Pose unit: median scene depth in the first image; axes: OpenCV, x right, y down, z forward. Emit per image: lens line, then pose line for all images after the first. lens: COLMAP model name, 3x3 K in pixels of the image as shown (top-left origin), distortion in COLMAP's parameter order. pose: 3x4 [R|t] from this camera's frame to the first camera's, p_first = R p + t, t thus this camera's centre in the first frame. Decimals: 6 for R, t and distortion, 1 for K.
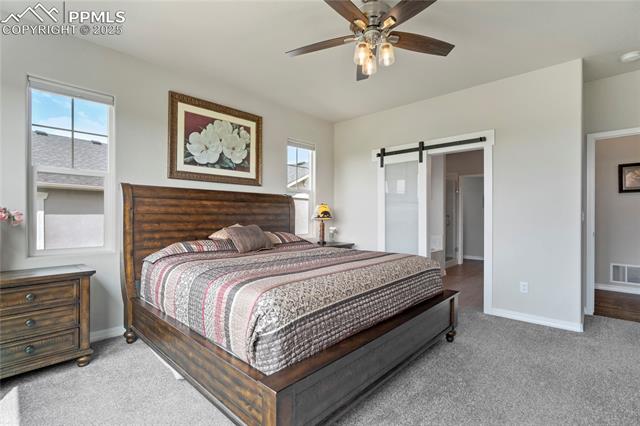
lens RADIAL K [[293.5, 0, 322.9], [0, 293.5, 215.1], [0, 0, 1]] dist [-0.015358, 0.001959]
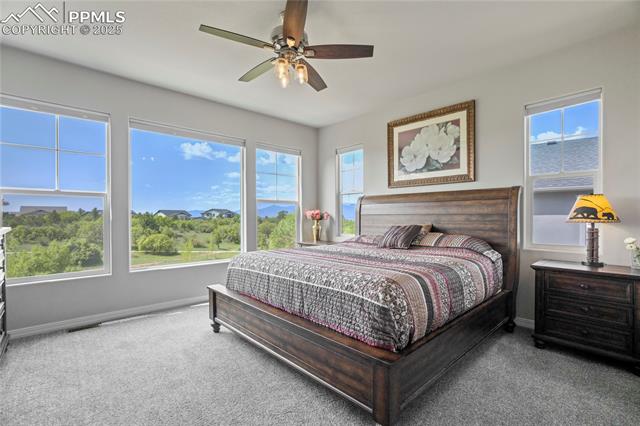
lens RADIAL K [[293.5, 0, 320.6], [0, 293.5, 218.5], [0, 0, 1]] dist [-0.015358, 0.001959]
pose [[-0.038896, 0.002462, -0.999240, 0.705051], [0.002073, 0.999995, 0.002383, 0.007437], [0.999241, -0.001979, -0.038901, 0.631193]]
